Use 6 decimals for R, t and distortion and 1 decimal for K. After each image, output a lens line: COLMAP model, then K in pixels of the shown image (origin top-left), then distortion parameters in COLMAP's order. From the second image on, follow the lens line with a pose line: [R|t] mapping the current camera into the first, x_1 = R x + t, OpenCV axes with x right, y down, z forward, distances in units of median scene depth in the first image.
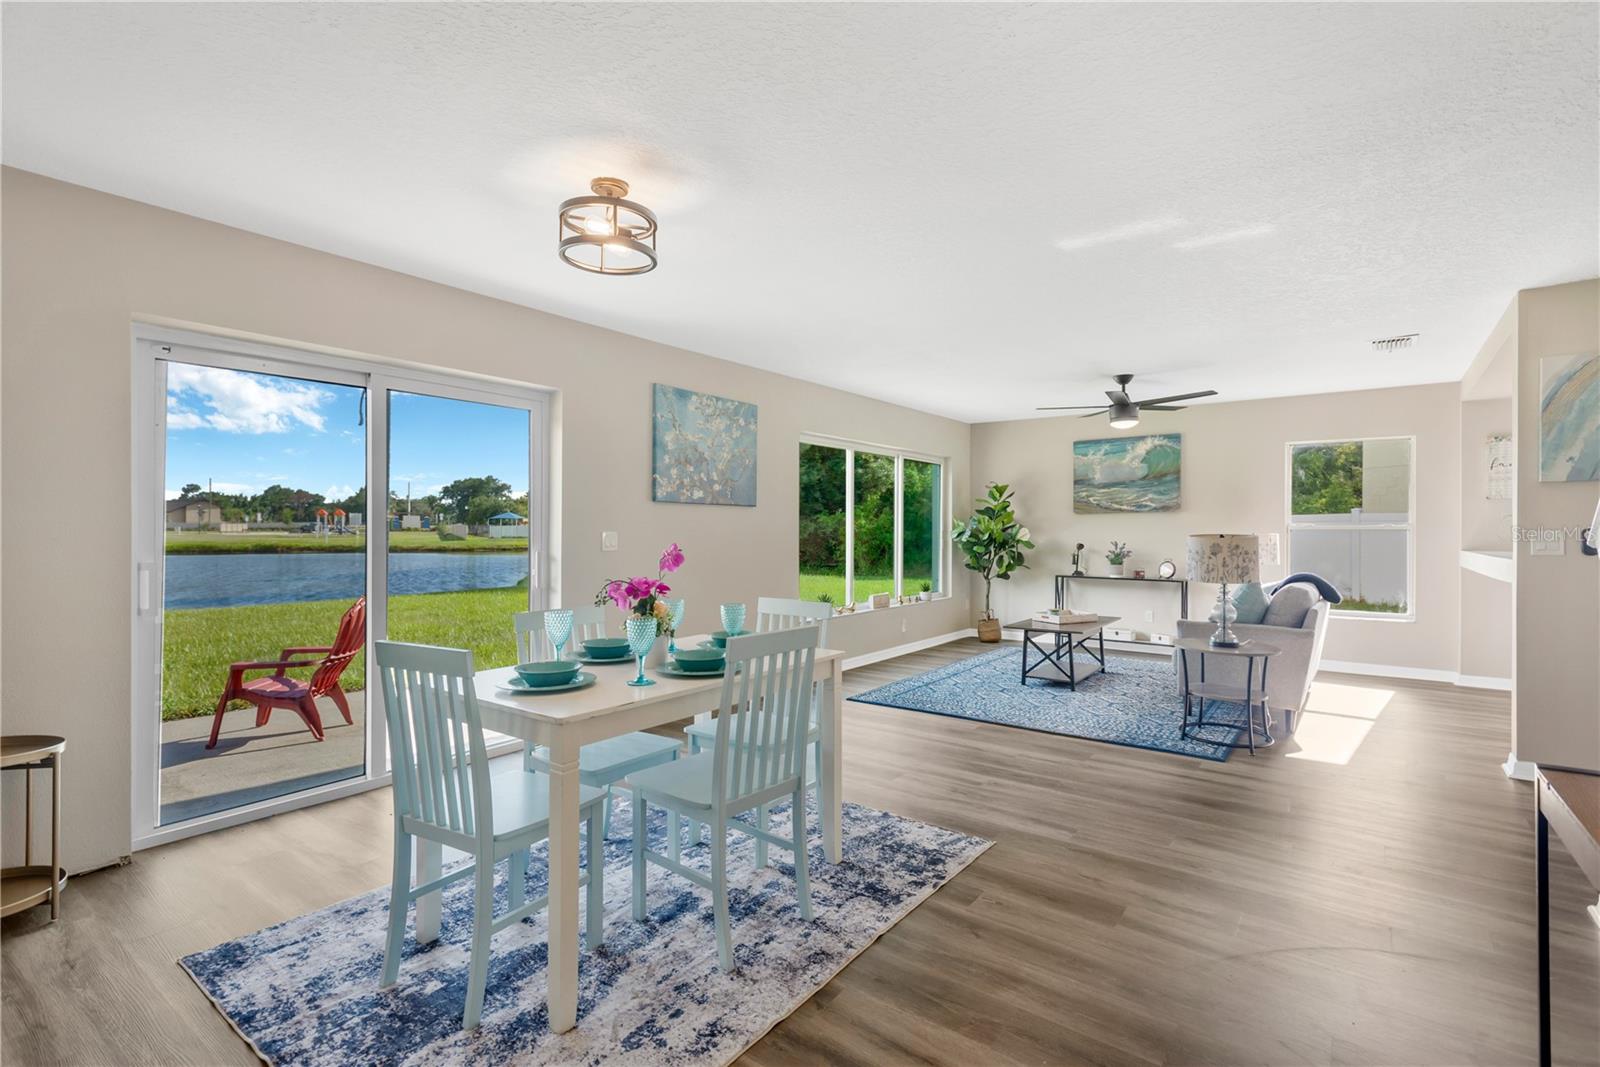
lens RADIAL K [[752.8, 0, 801.7], [0, 752.8, 530.2], [0, 0, 1]] dist [0.014808, -0.005301]
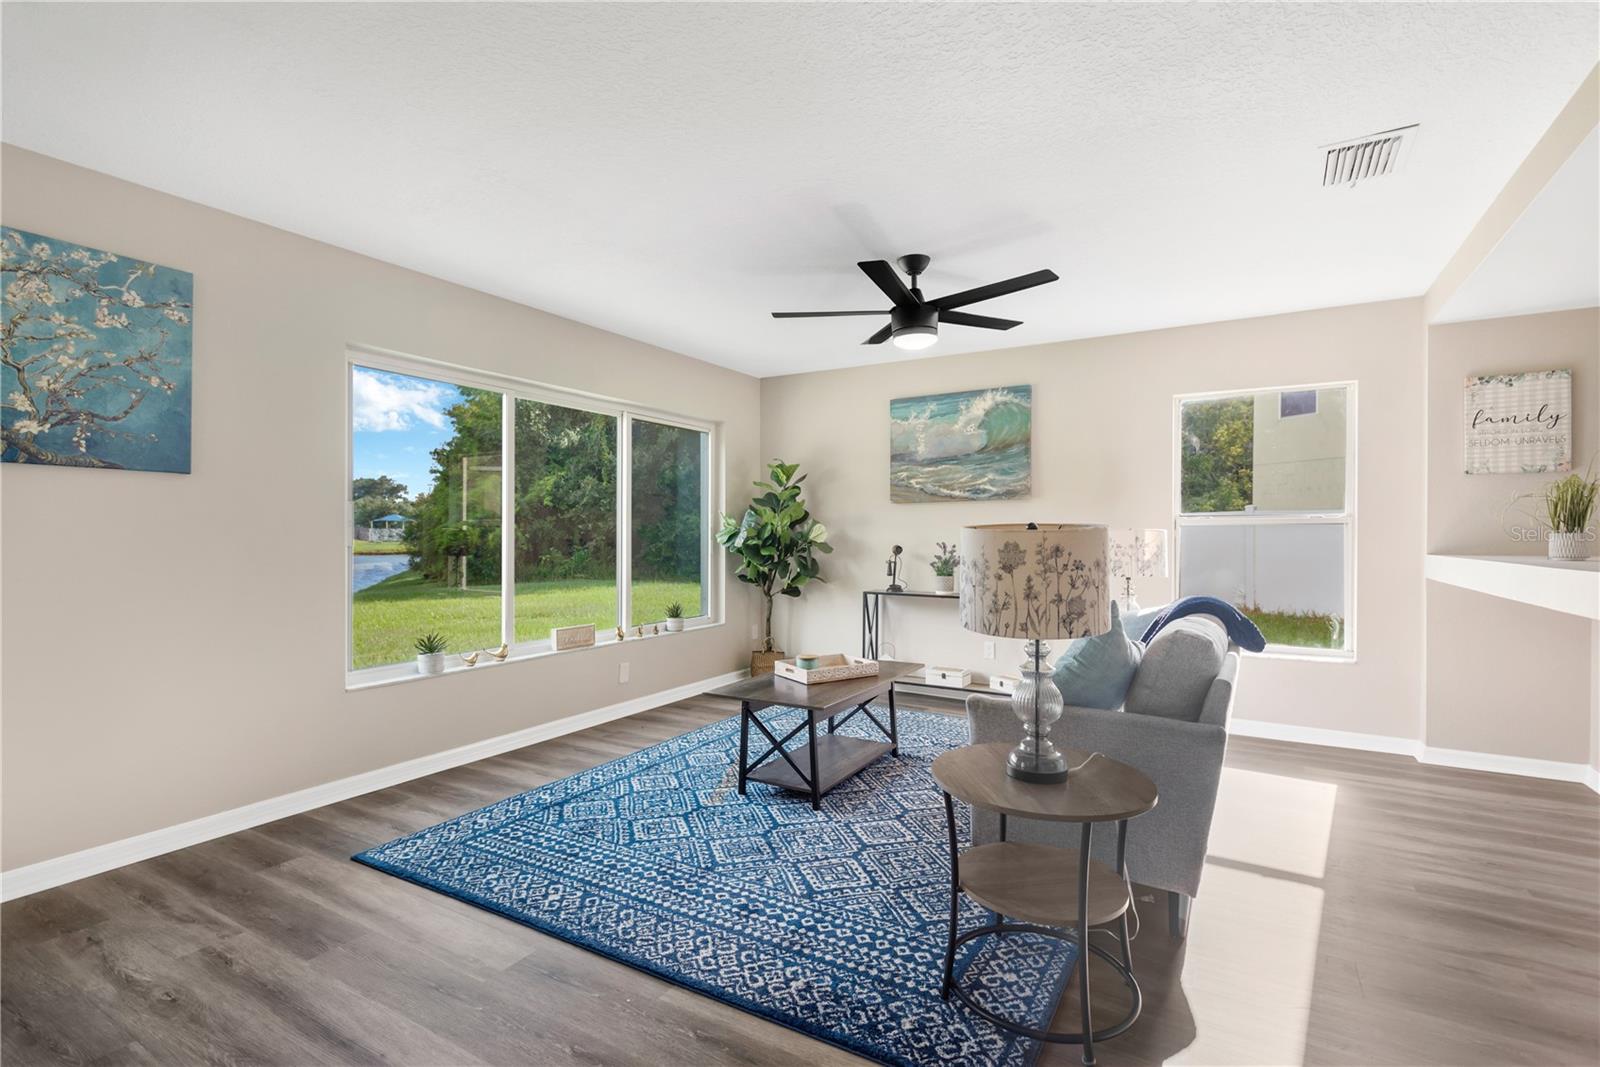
lens RADIAL K [[752.8, 0, 803.2], [0, 752.8, 539.3], [0, 0, 1]] dist [0.014808, -0.005301]
pose [[0.994079, -0.002285, 0.108633, 0.206608], [0.001416, 0.999966, 0.008074, 0.006144], [-0.108648, -0.007872, 0.994049, 0.317660]]
